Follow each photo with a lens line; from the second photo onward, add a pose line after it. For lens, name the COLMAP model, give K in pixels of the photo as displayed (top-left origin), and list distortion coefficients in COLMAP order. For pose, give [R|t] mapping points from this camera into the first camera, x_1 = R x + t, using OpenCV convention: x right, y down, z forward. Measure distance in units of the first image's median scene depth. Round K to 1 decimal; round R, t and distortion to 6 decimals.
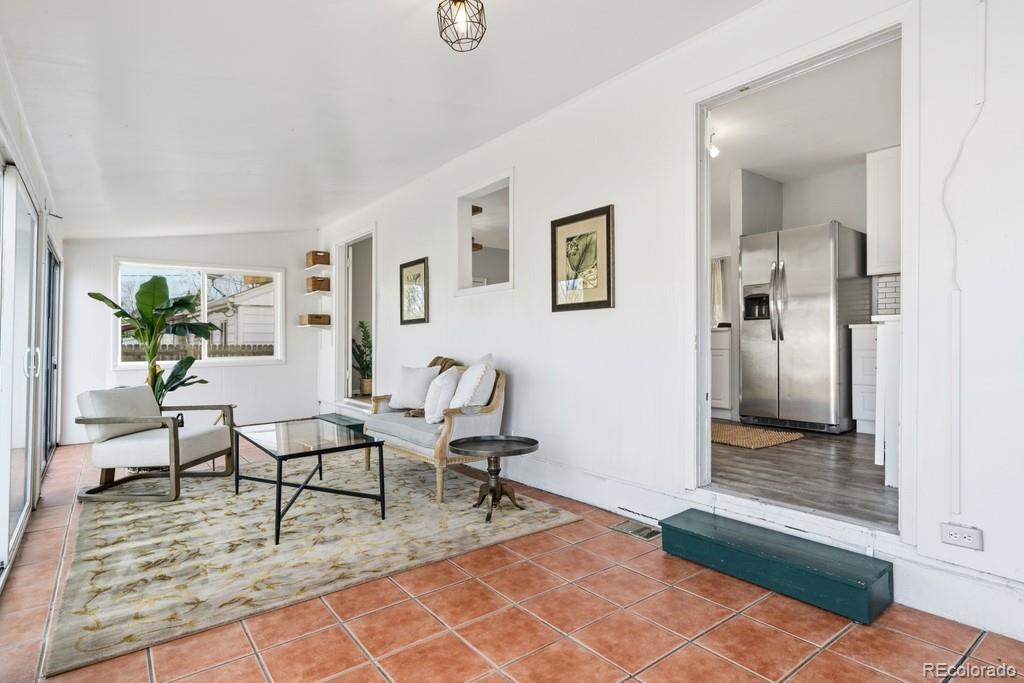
lens RADIAL K [[514.9, 0, 492.5], [0, 514.9, 344.4], [0, 0, 1]] dist [-0.001664, -0.000761]
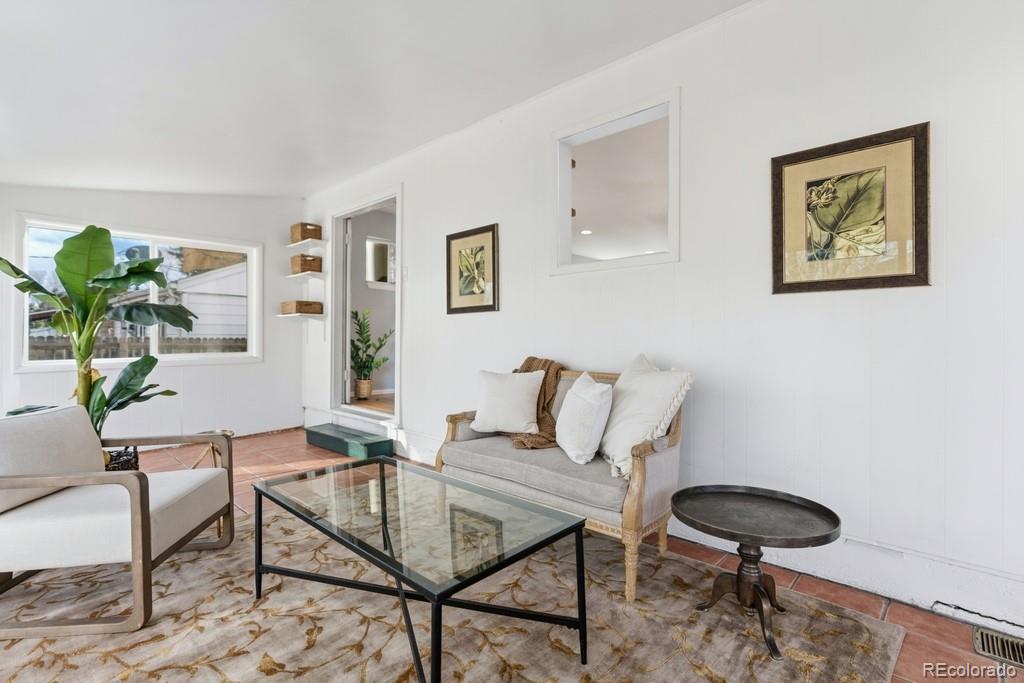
lens RADIAL K [[470.5, 0, 503.3], [0, 470.5, 340.2], [0, 0, 1]] dist [-0.011141, 0.003991]
pose [[0.985815, 0.007786, 0.167656, -0.262788], [-0.008119, 0.999966, 0.001303, -0.000637], [-0.167641, -0.002646, 0.985845, 0.363879]]
